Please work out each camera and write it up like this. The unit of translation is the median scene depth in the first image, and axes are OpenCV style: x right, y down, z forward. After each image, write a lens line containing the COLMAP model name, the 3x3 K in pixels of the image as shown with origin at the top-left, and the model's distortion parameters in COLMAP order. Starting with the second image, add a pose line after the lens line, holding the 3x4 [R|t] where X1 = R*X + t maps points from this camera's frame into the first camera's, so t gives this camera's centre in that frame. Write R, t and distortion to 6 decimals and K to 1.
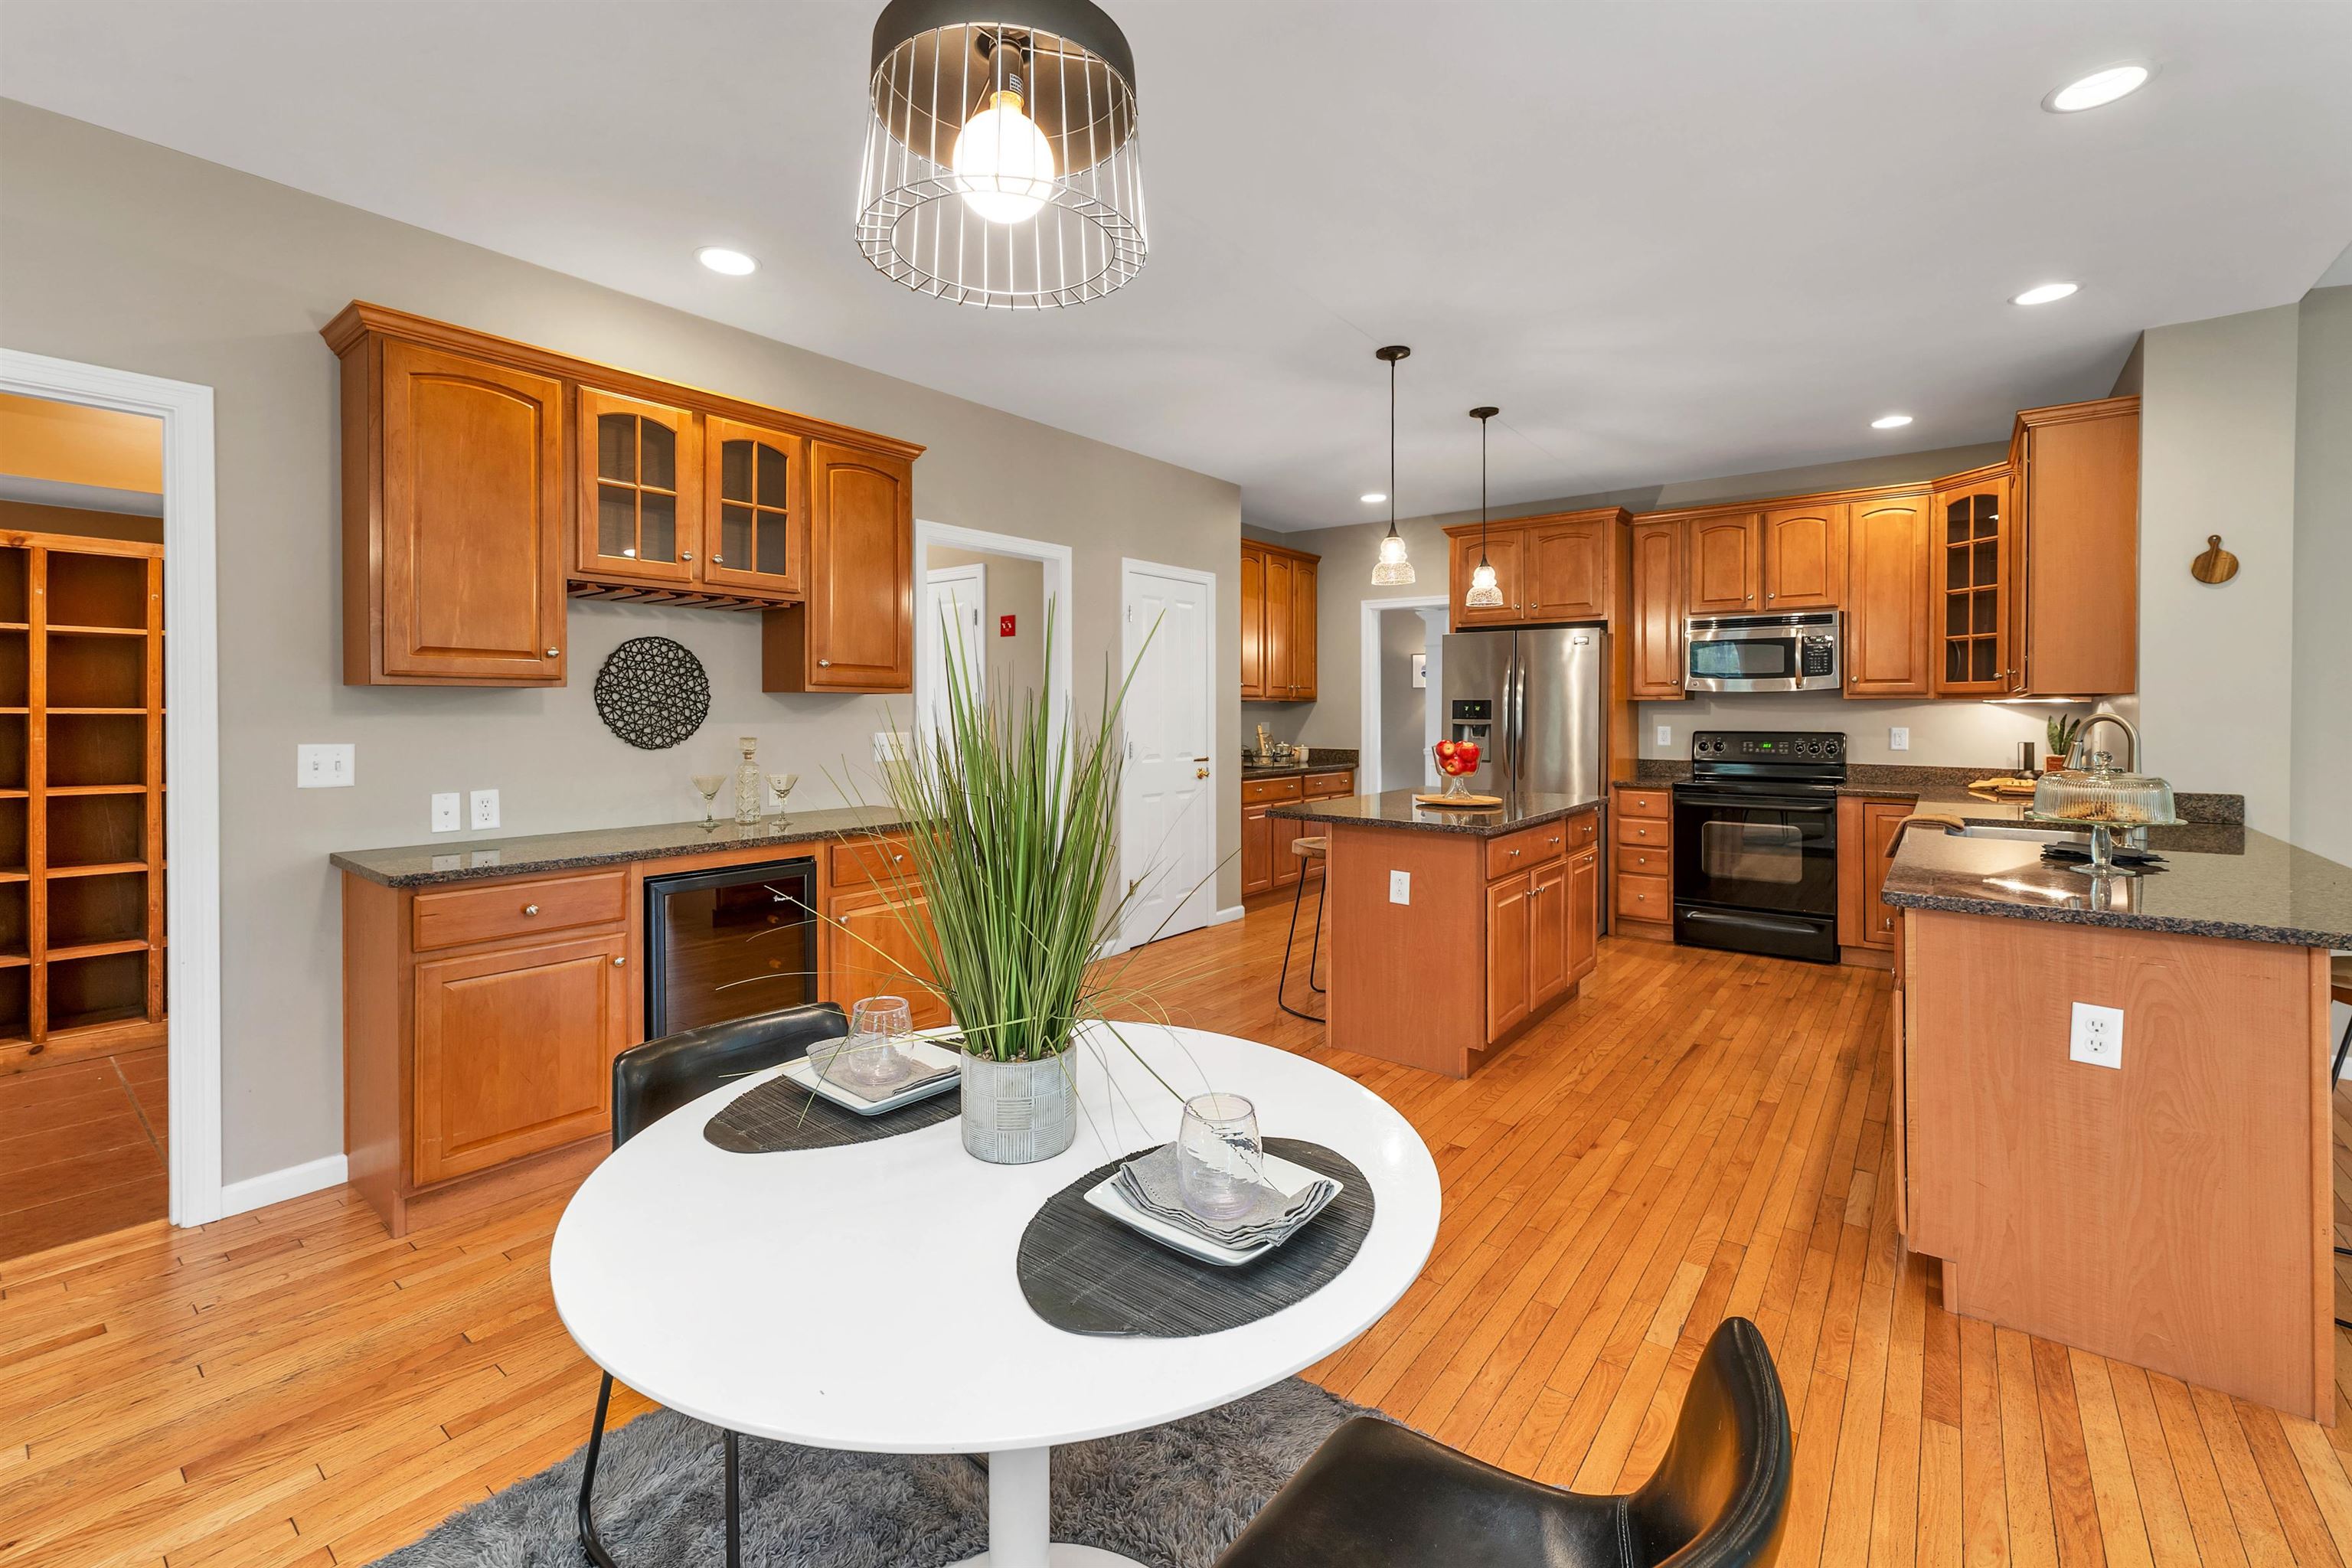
lens RADIAL K [[990.2, 0, 1173.2], [0, 990.2, 715.7], [0, 0, 1]] dist [0.001912, 0.000191]
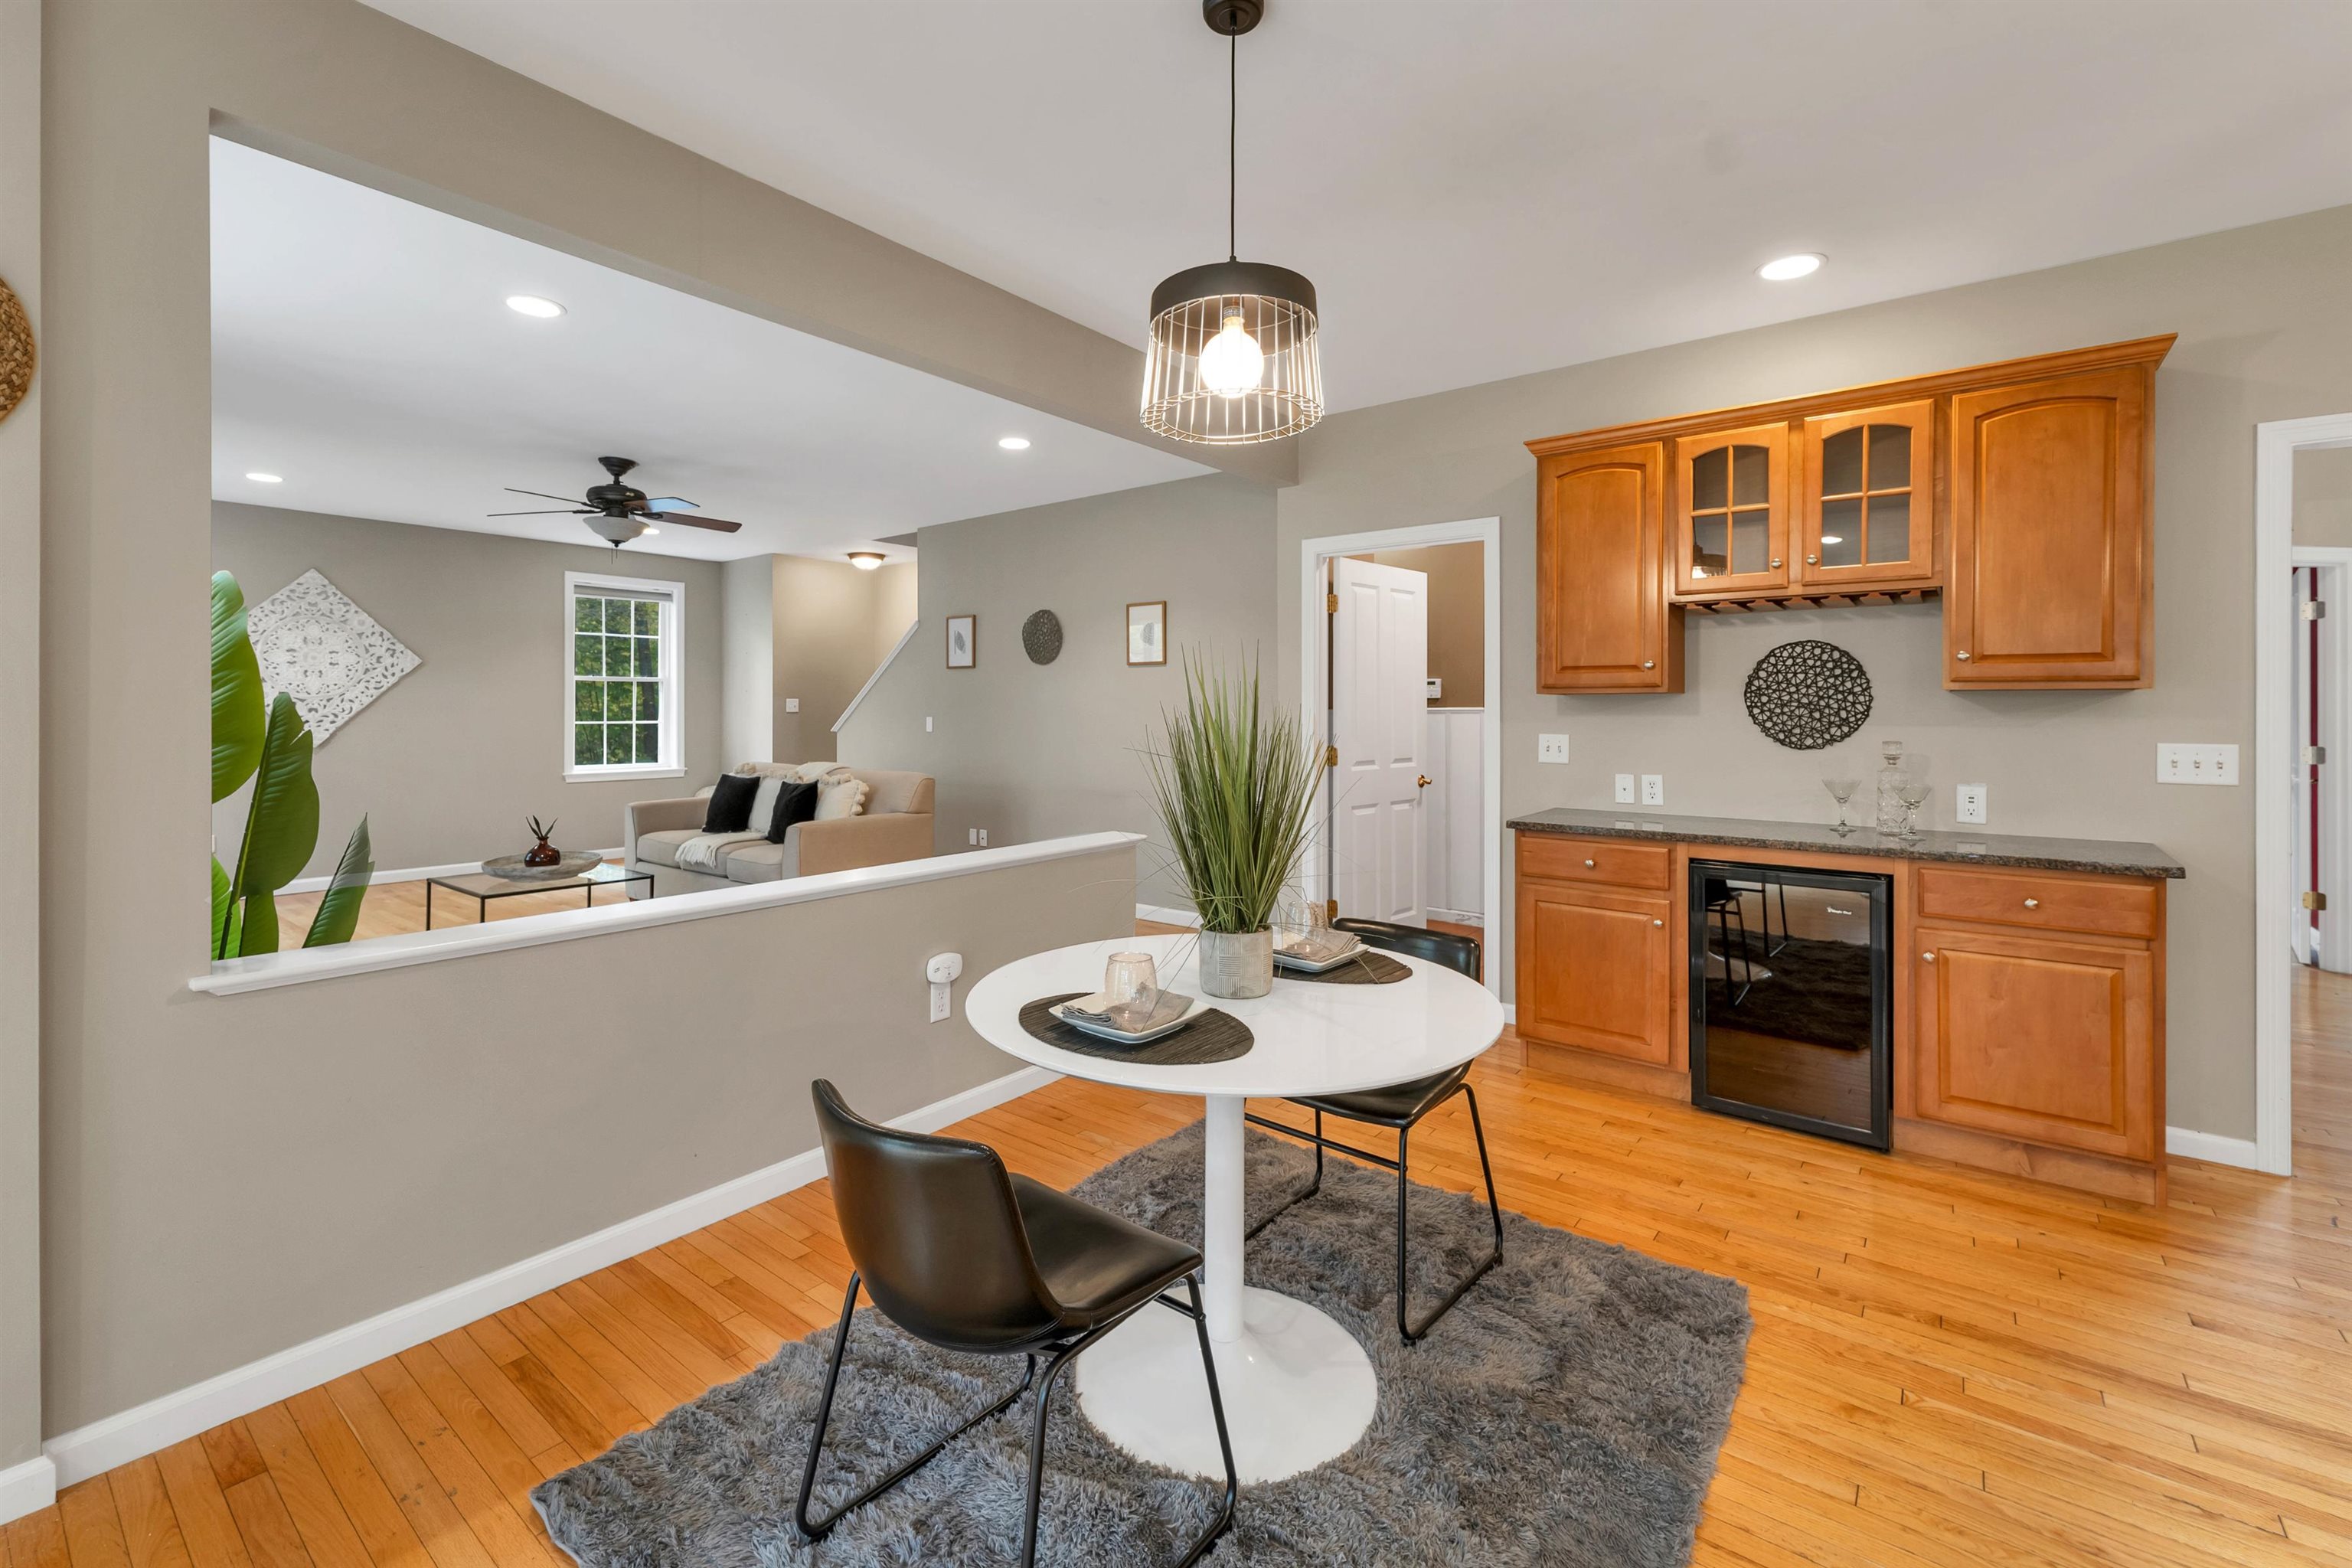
lens RADIAL K [[997.4, 0, 1166.1], [0, 997.4, 716.4], [0, 0, 1]] dist [0.000777, -0.000114]
pose [[-0.000284, 0.004581, -0.999989, 0.499086], [-0.006151, 0.999971, 0.004583, -0.001225], [0.999981, 0.006153, -0.000256, 0.322394]]
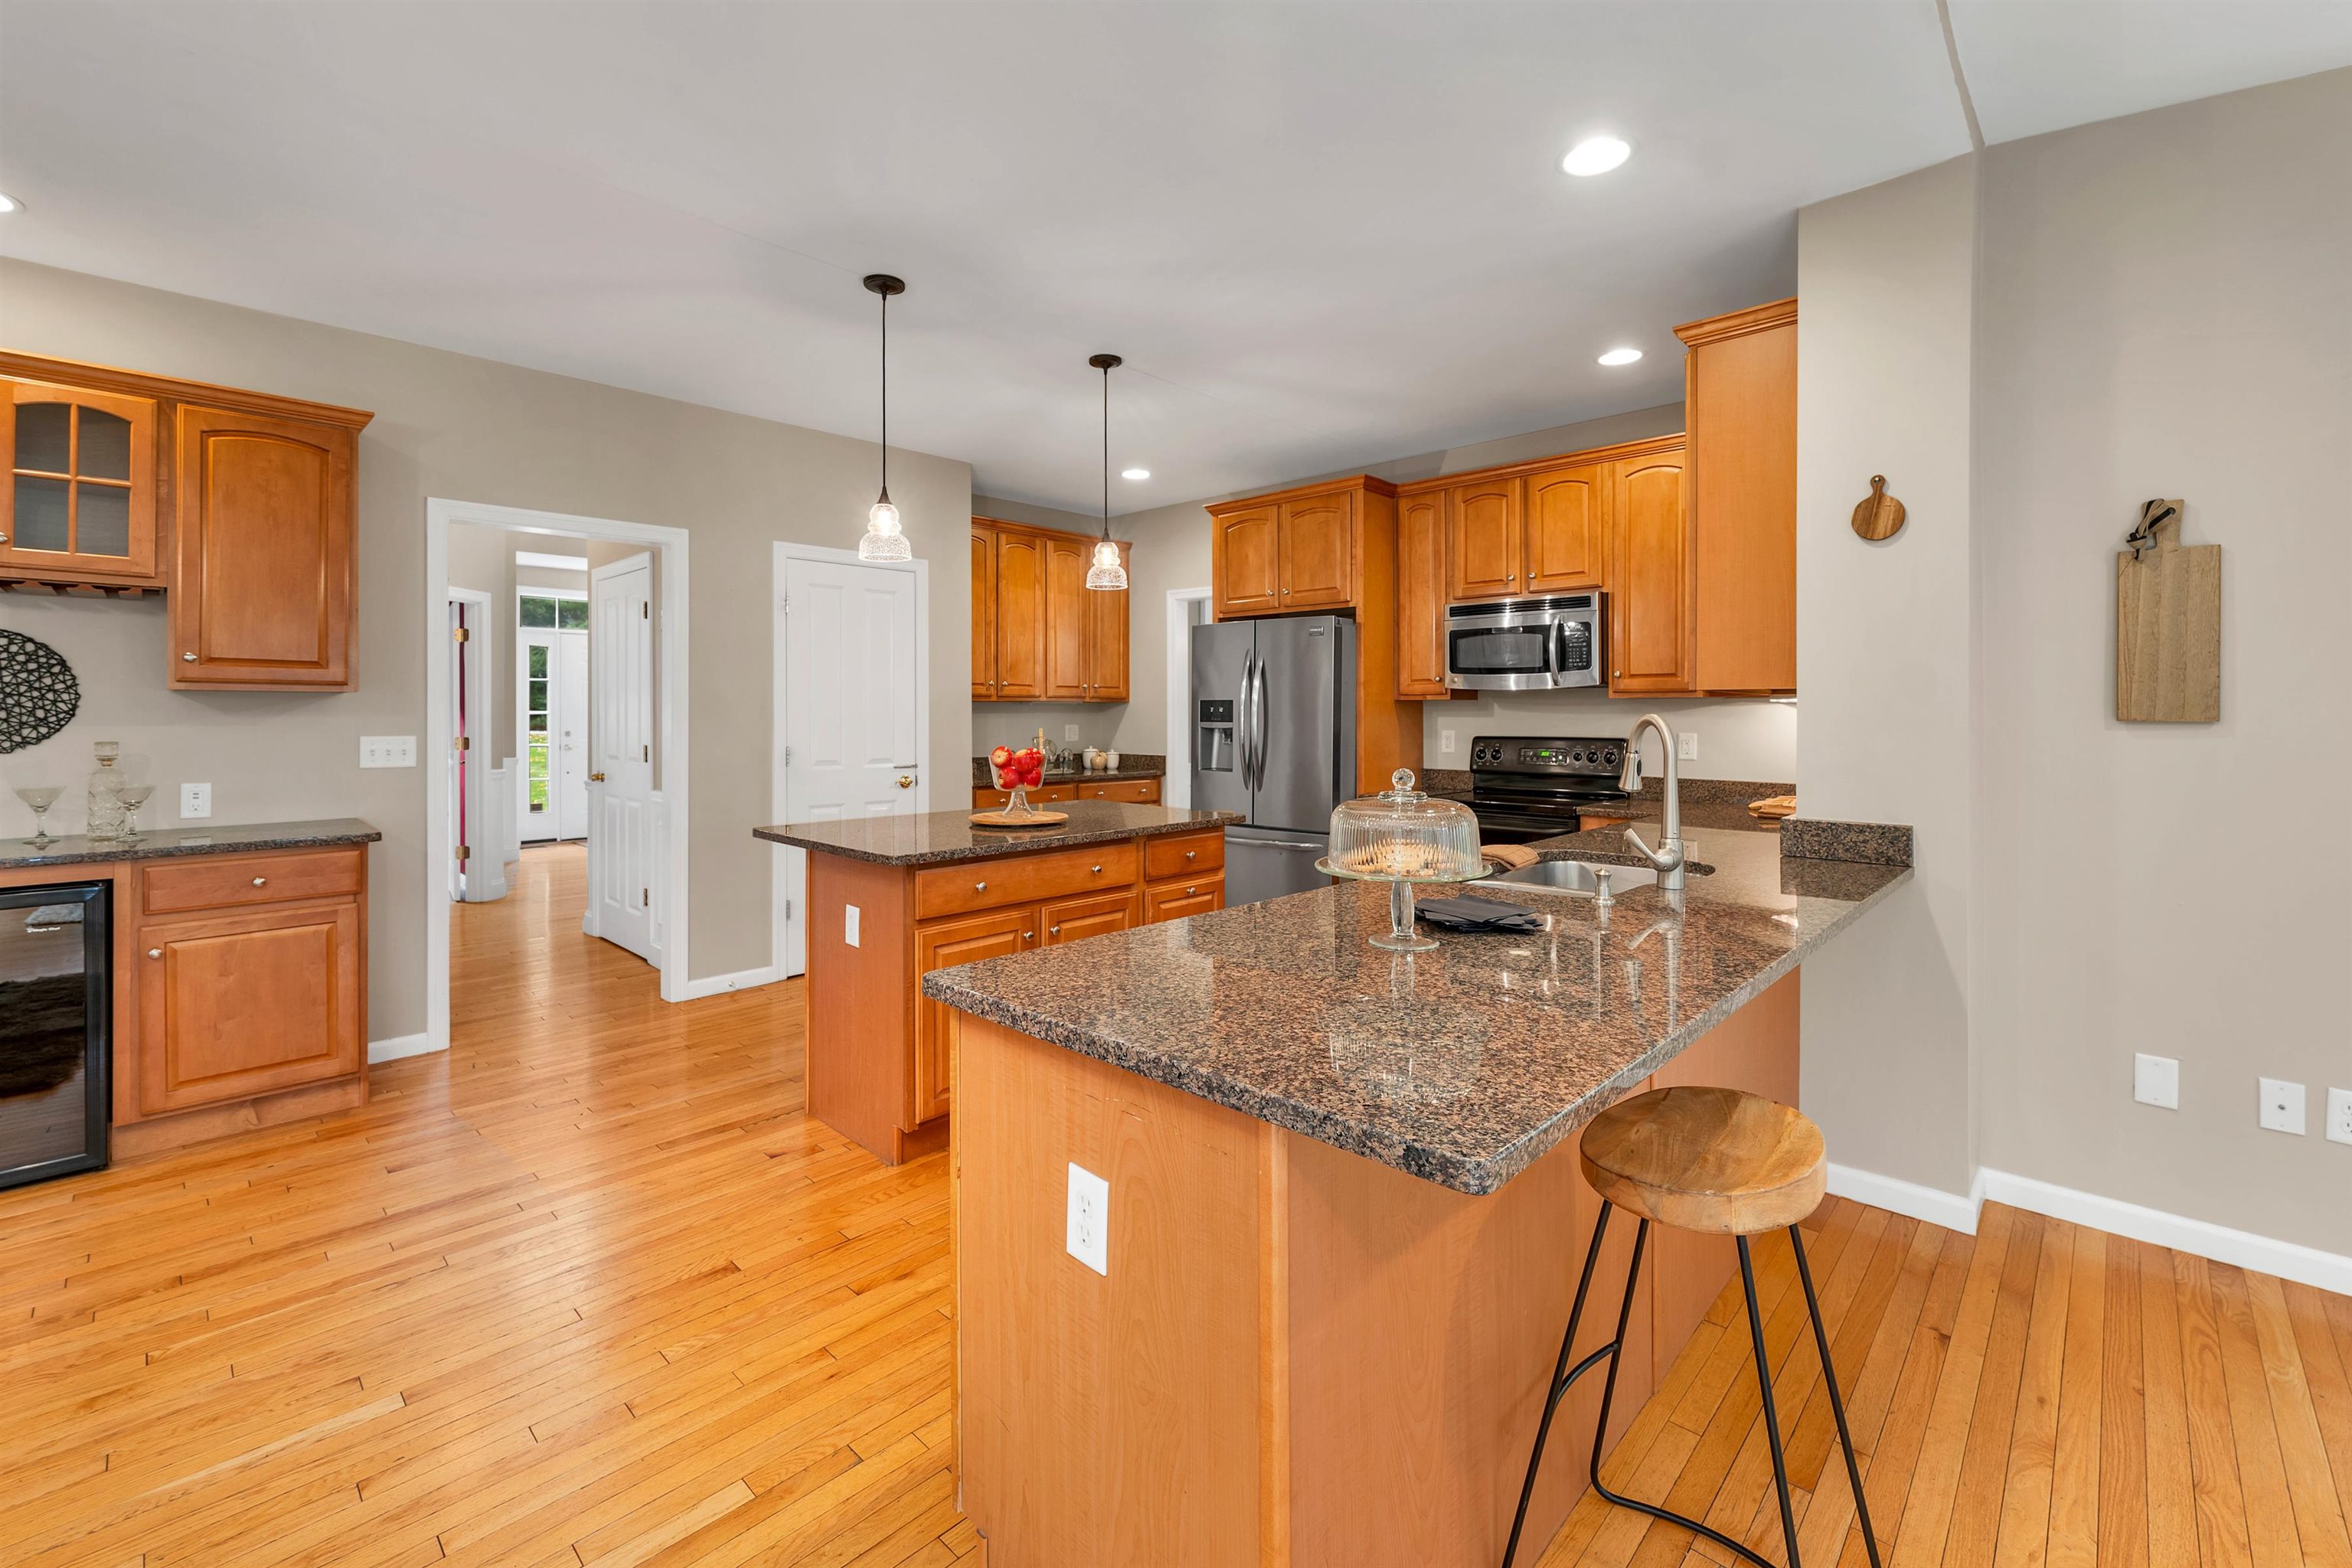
lens RADIAL K [[994.9, 0, 1168.1], [0, 994.9, 709.6], [0, 0, 1]] dist [0.002237, 0.000316]
pose [[0.994995, 0.000152, -0.099927, 0.599535], [-0.000990, 0.999965, -0.008332, -0.000042], [0.099923, 0.008389, 0.994960, 0.208539]]
